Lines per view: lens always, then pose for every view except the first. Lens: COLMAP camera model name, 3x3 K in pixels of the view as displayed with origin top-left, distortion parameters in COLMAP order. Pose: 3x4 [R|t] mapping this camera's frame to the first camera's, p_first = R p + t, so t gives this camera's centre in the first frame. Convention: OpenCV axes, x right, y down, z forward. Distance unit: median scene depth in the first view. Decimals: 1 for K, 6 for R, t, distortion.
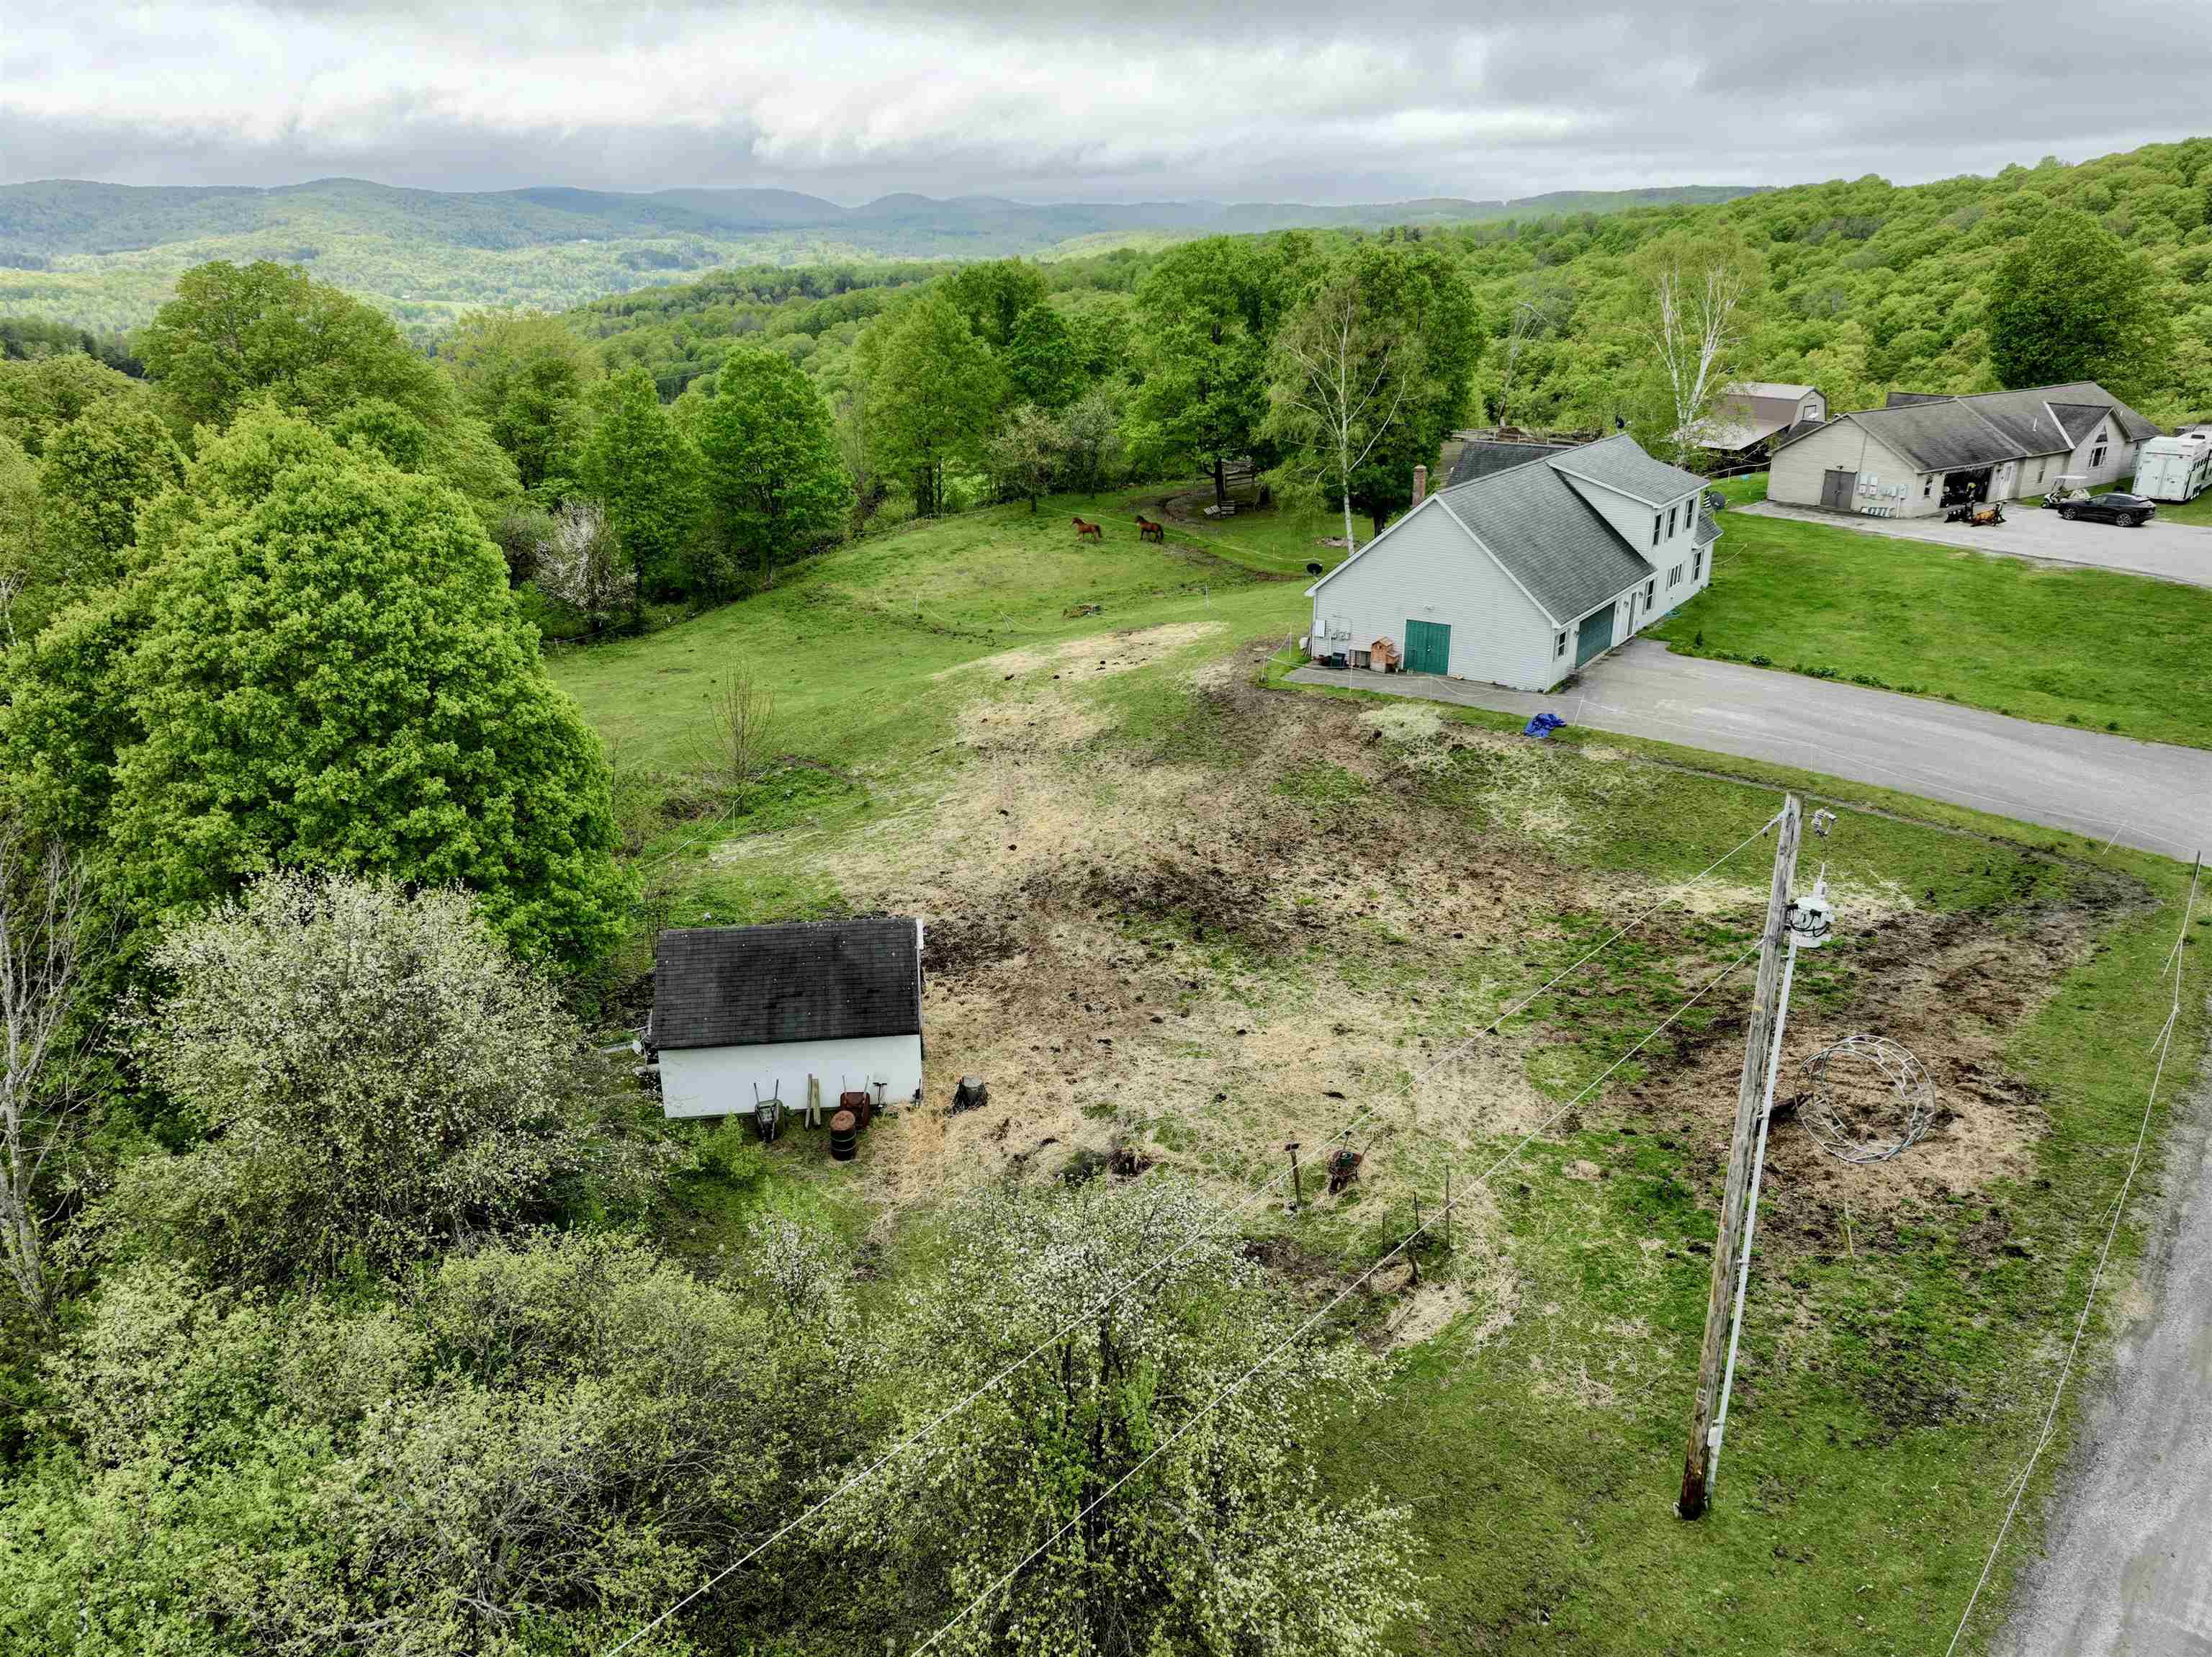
lens RADIAL K [[1562.2, 0, 1106.0], [0, 1562.2, 828.5], [0, 0, 1]] dist [-0.004166, 0.025496]
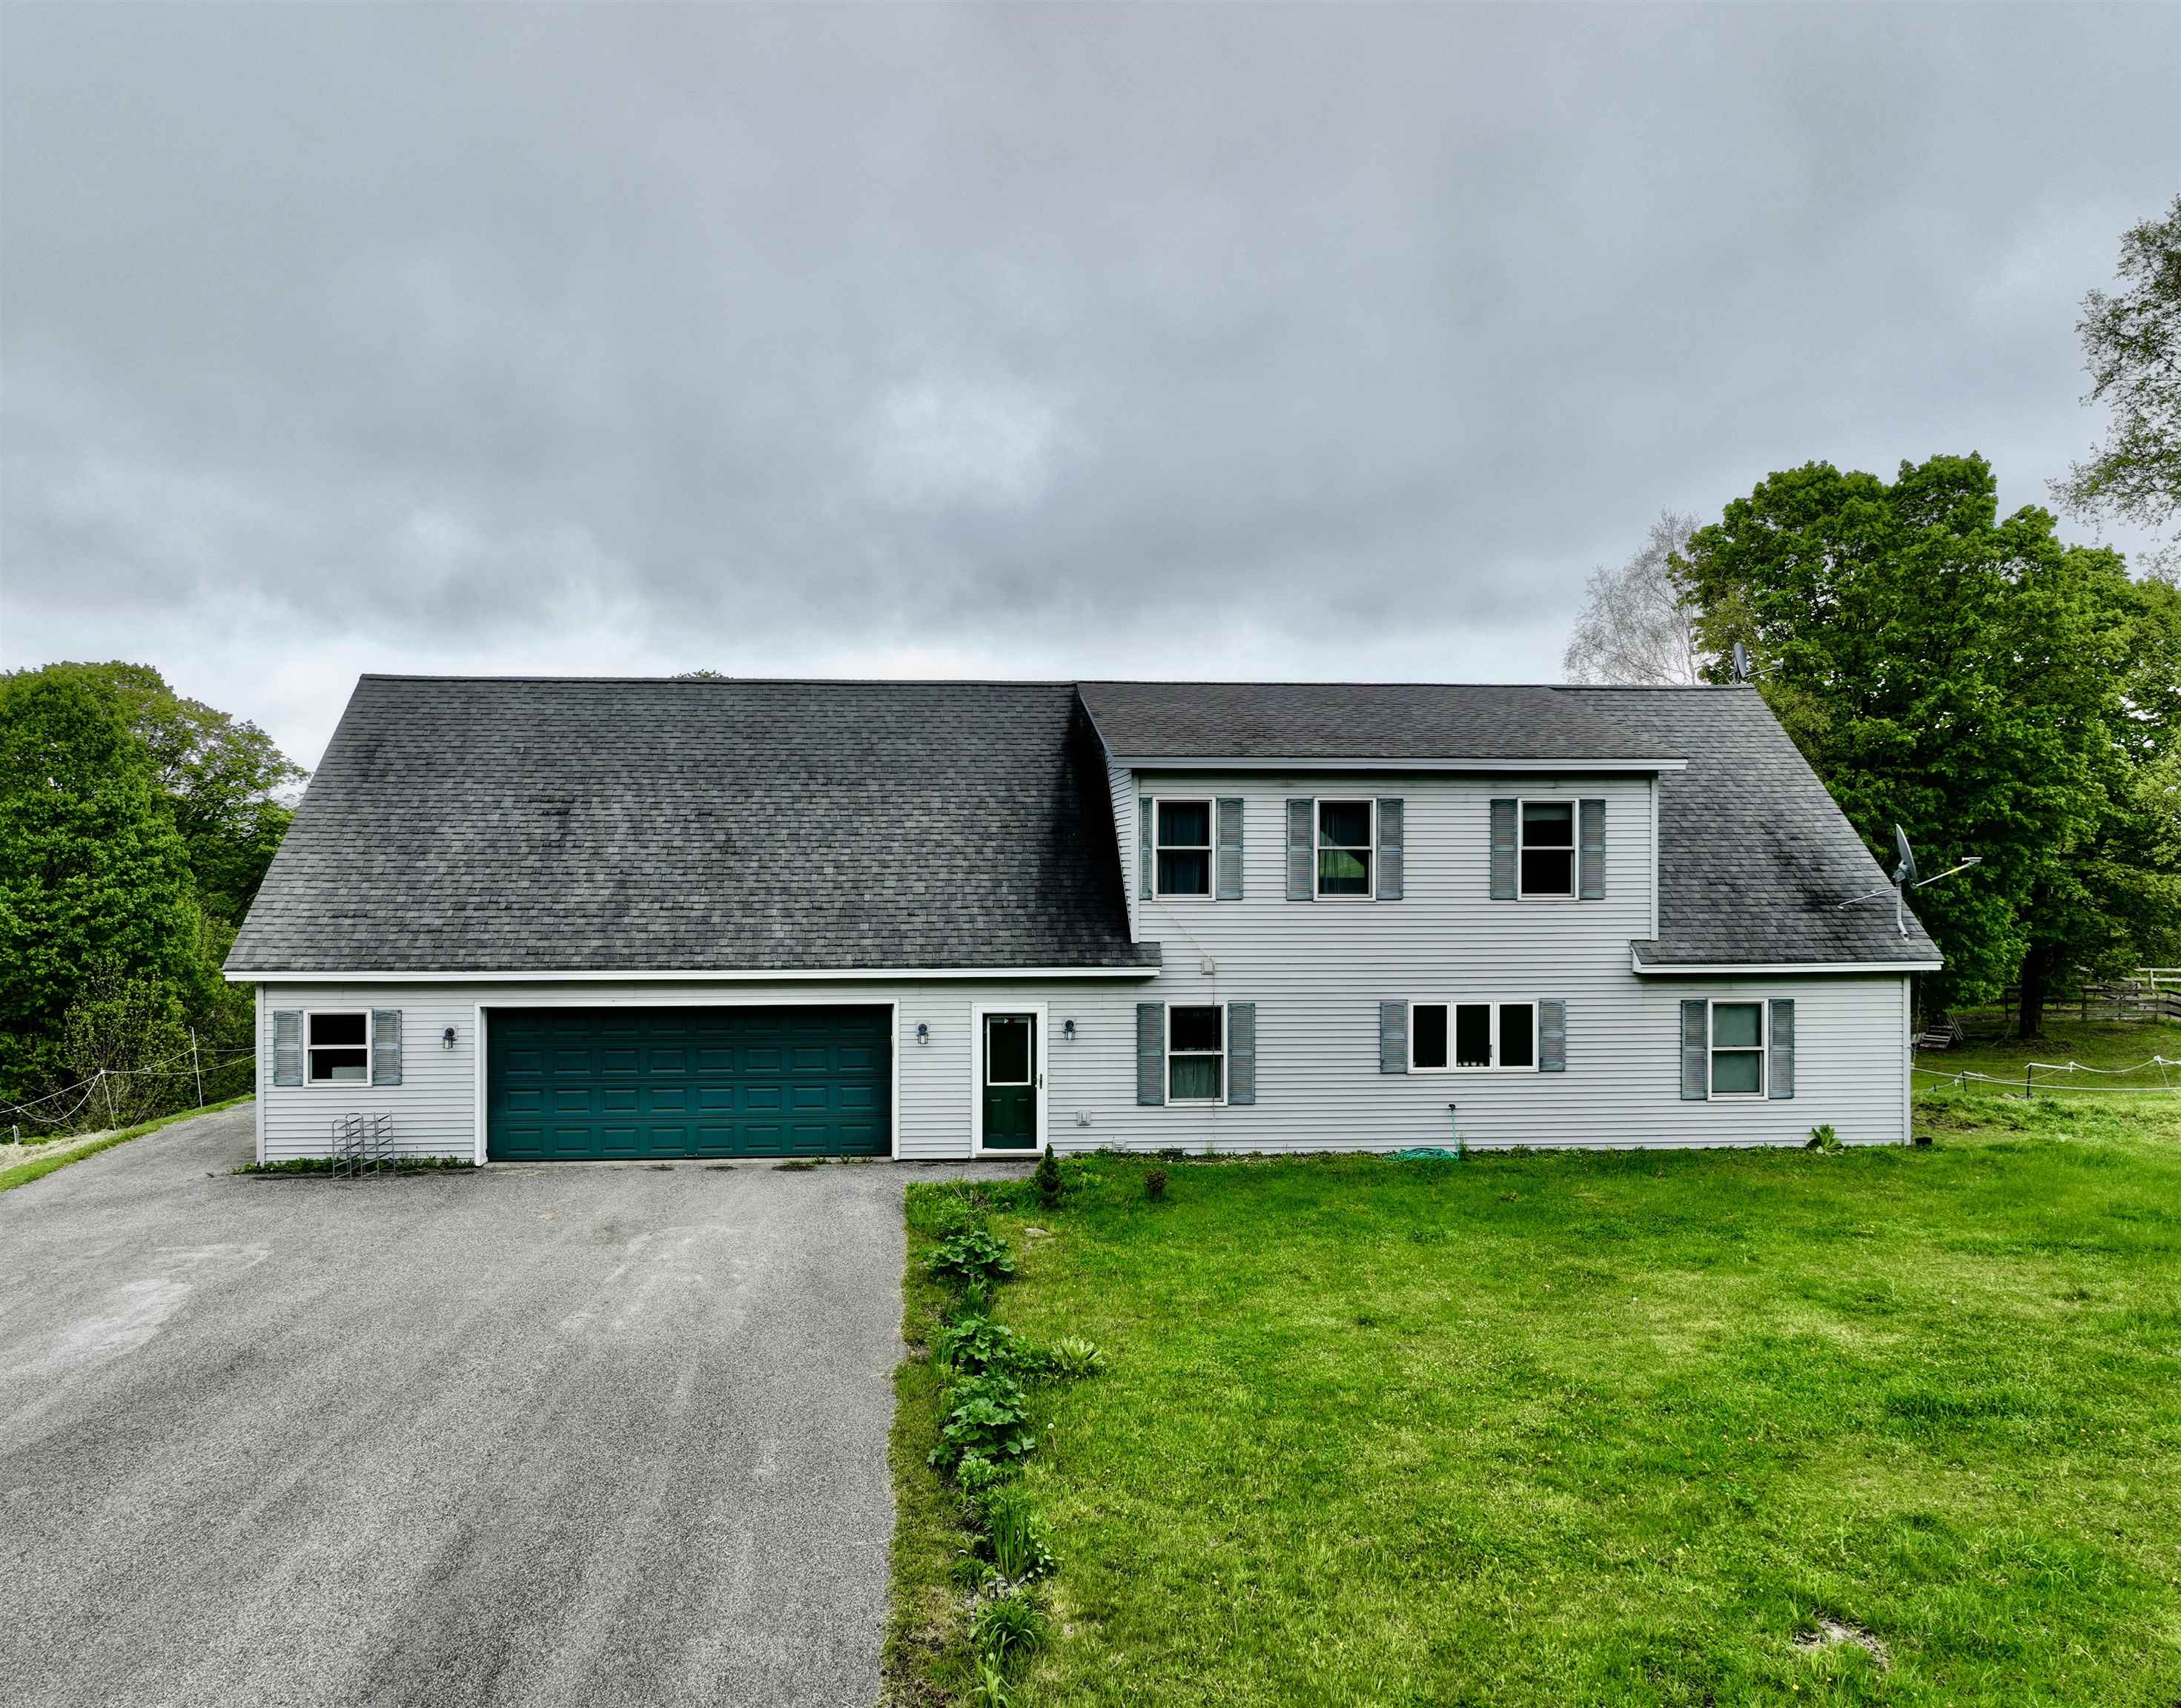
lens RADIAL K [[1609.4, 0, 1040.6], [0, 1609.4, 853.9], [0, 0, 1]] dist [0.006387, 0.003948]
pose [[0.620179, 0.005879, -0.784438, 0.750761], [-0.278754, 0.936360, -0.213366, -0.139318], [0.733262, 0.350991, 0.582350, 0.988883]]
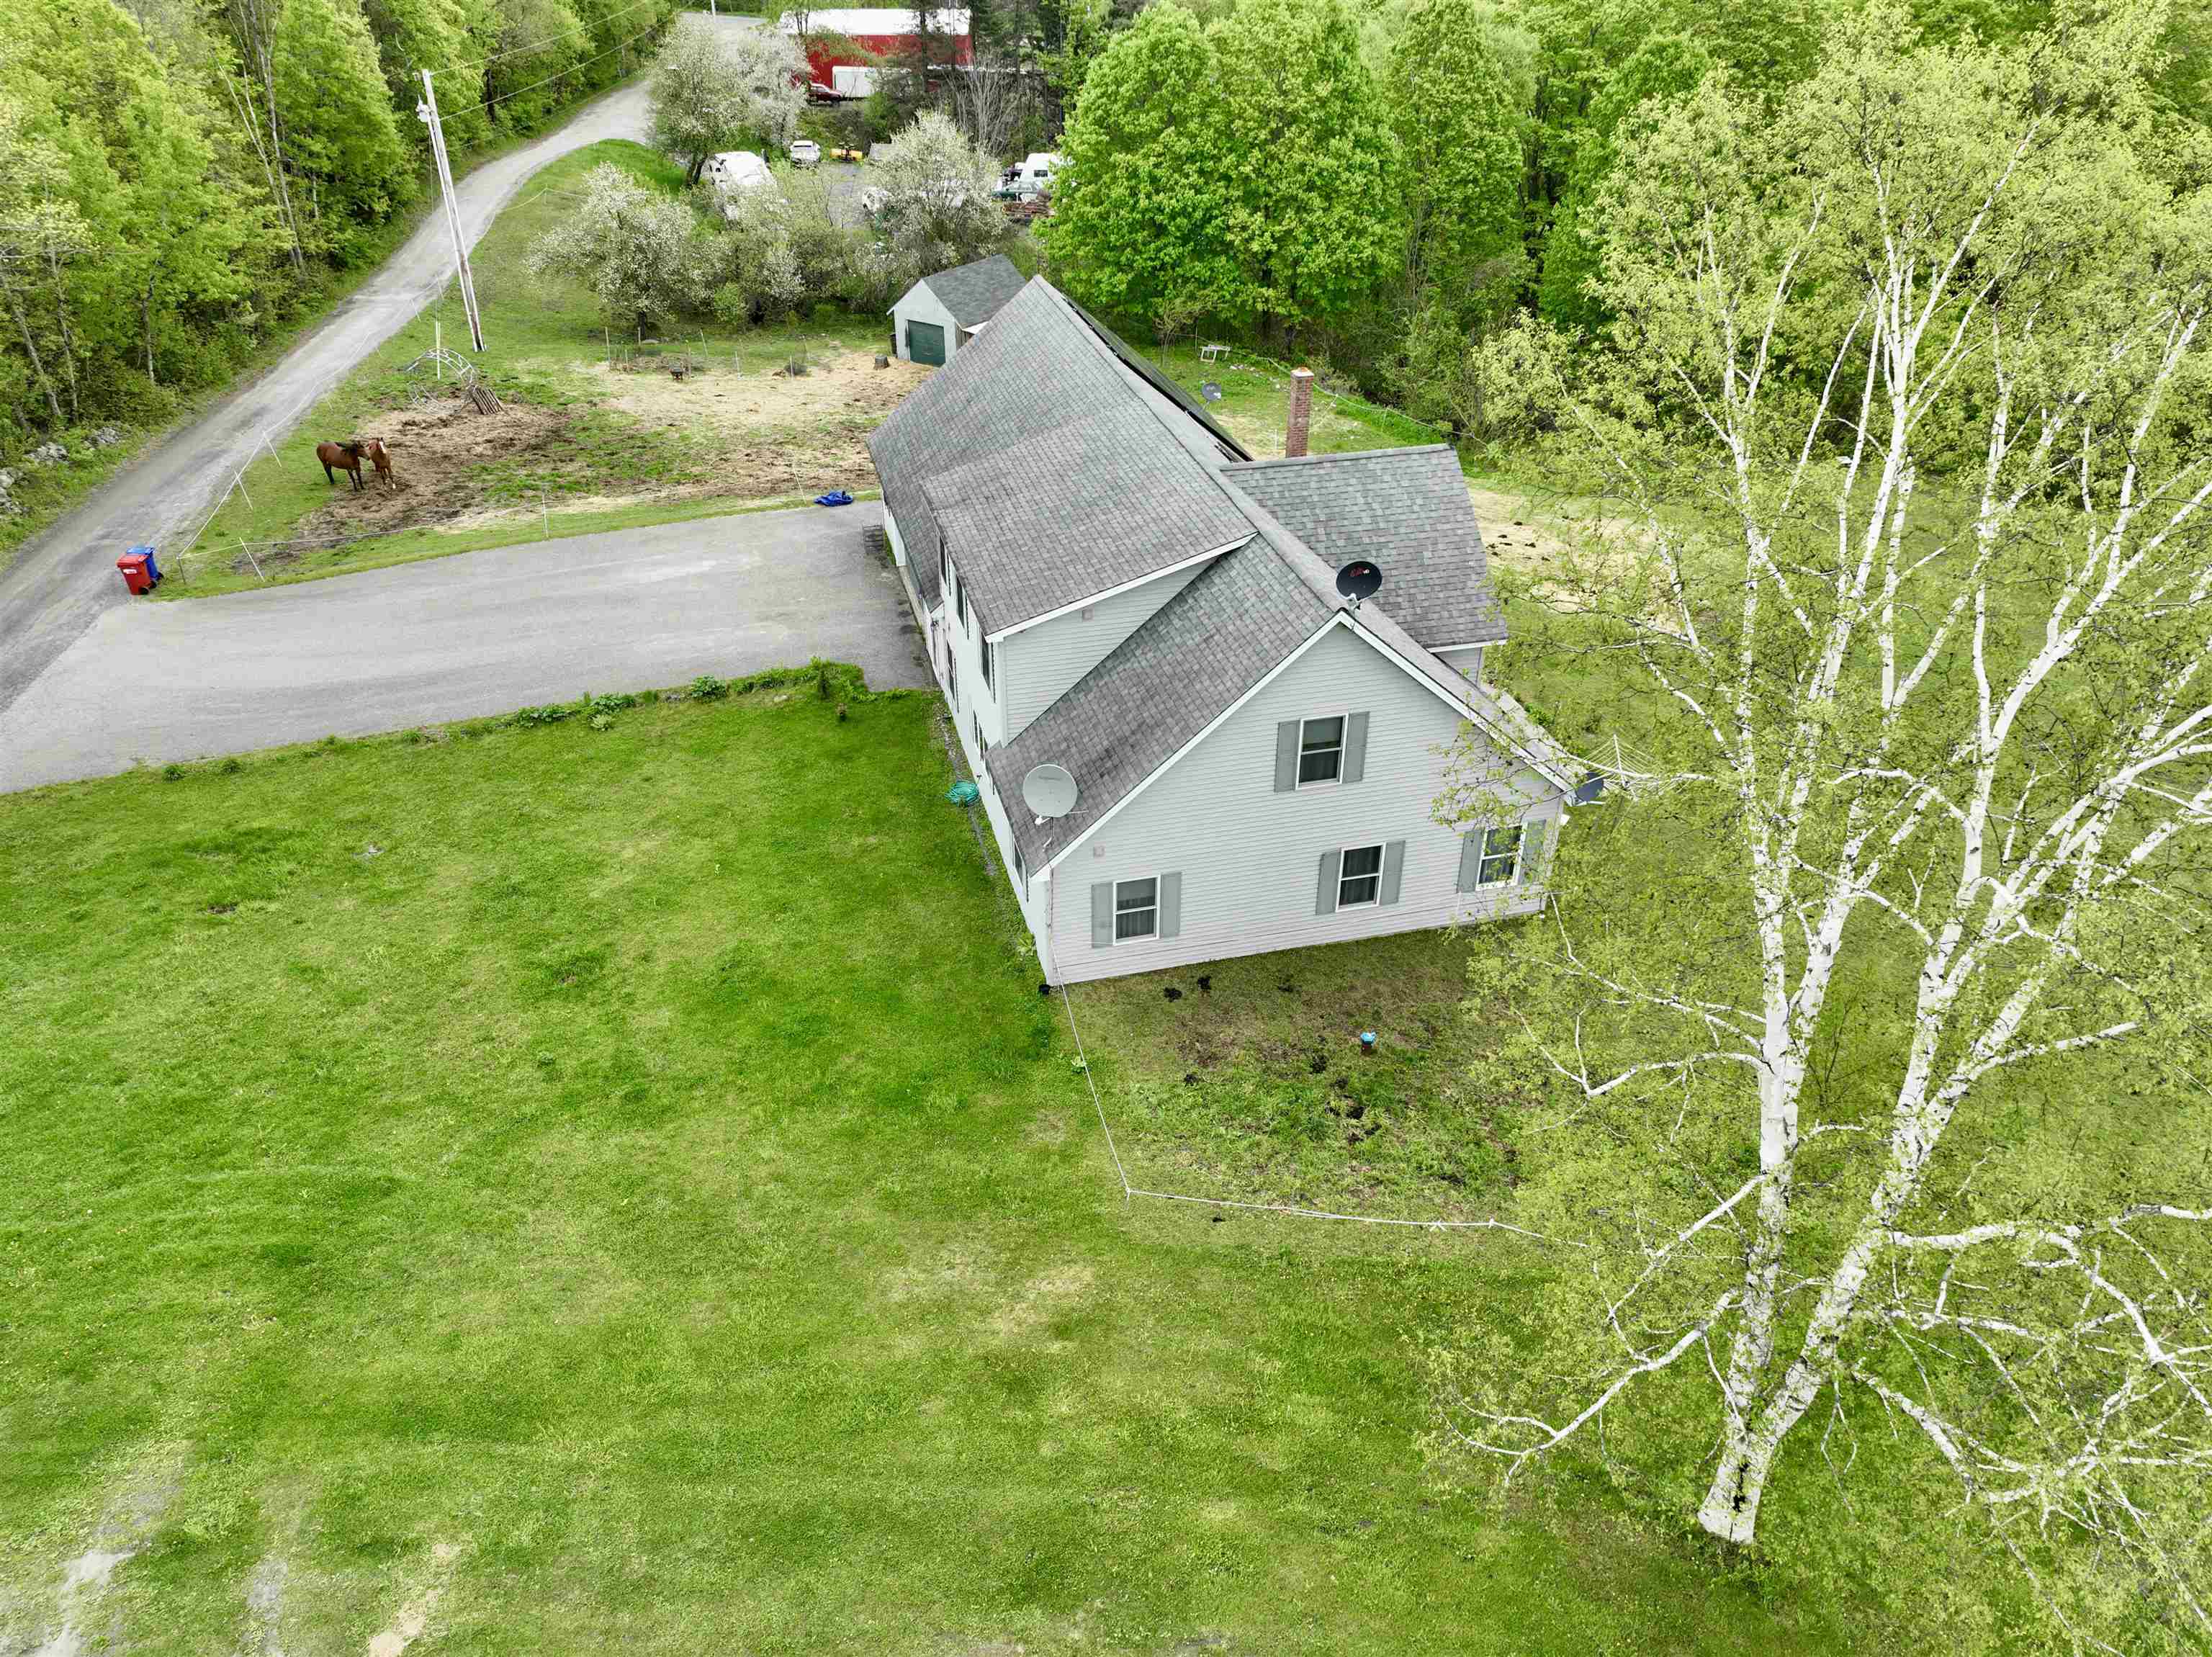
lens RADIAL K [[1562.2, 0, 1106.0], [0, 1562.2, 828.5], [0, 0, 1]] dist [-0.004166, 0.025496]
pose [[-0.664276, 0.403547, -0.629196, 0.858038], [-0.262587, 0.662118, 0.701889, -0.641284], [0.699847, 0.631466, -0.333862, 1.600191]]
